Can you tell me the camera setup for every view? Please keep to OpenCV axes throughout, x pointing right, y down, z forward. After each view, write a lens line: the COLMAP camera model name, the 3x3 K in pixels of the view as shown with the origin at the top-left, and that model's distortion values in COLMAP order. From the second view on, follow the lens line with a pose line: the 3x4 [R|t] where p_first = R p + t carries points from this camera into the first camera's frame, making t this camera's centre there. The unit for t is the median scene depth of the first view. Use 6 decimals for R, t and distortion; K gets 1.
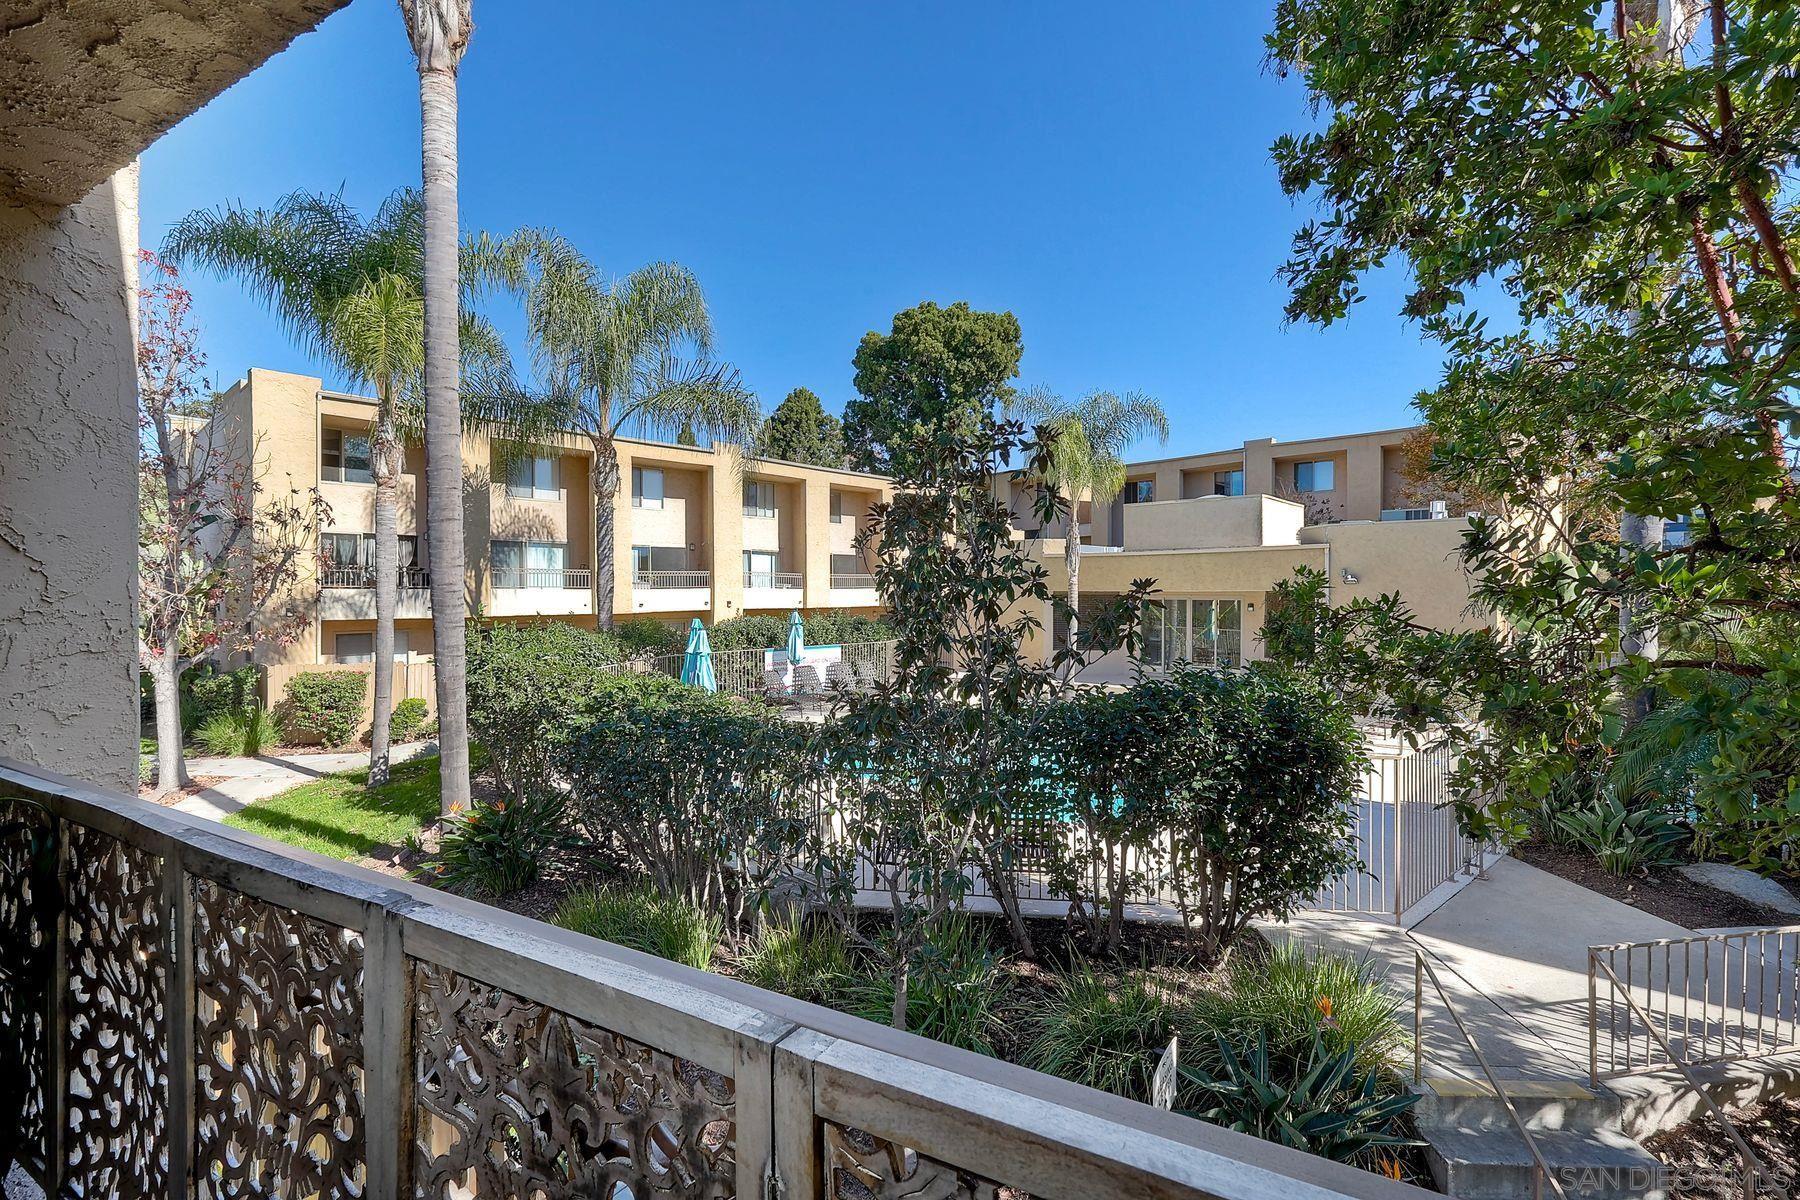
lens RADIAL K [[795.4, 0, 908.3], [0, 795.4, 608.8], [0, 0, 1]] dist [0.001905, 0.000107]
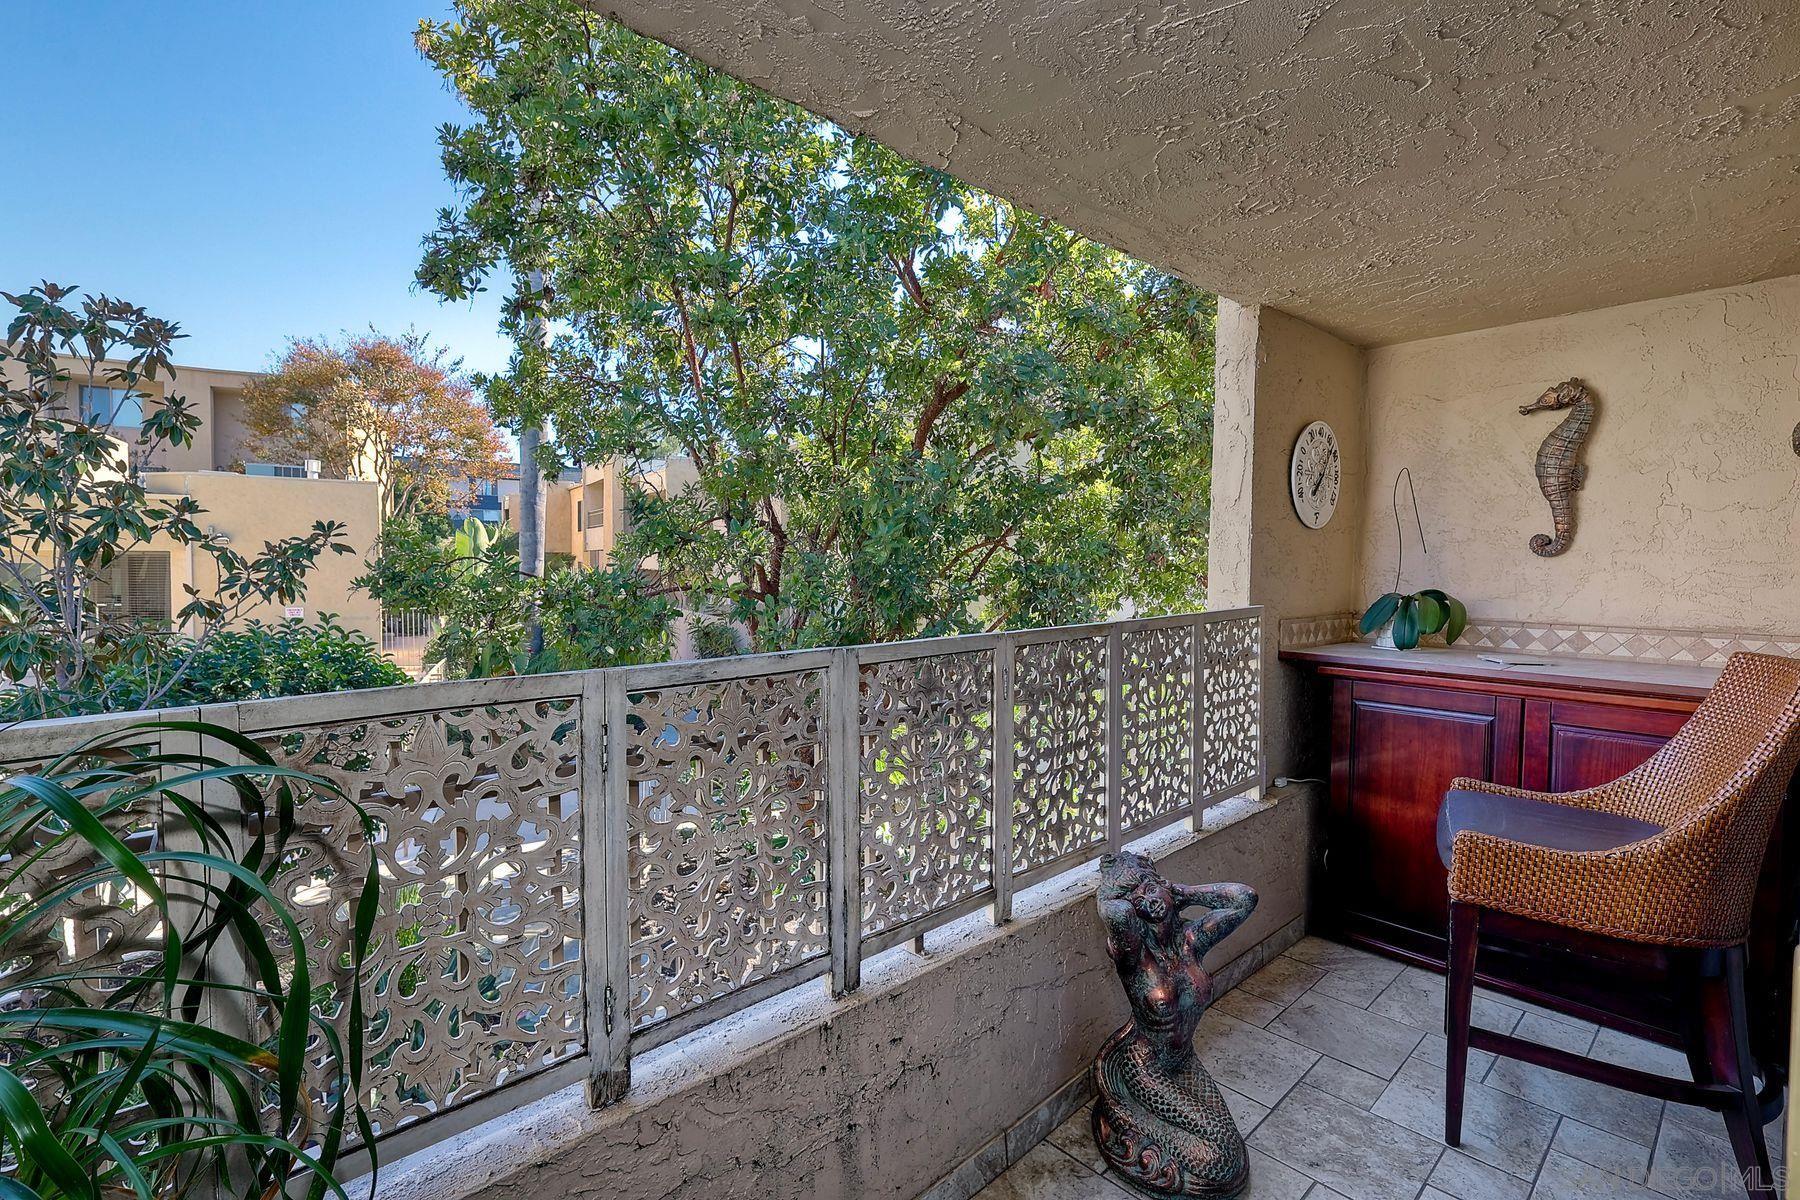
lens RADIAL K [[795.4, 0, 908.3], [0, 795.4, 608.8], [0, 0, 1]] dist [0.001905, 0.000107]
pose [[0.312446, -0.044269, 0.948904, -0.346905], [0.001888, 0.998941, 0.045981, 0.021286], [-0.949934, -0.012575, 0.312198, 0.044664]]
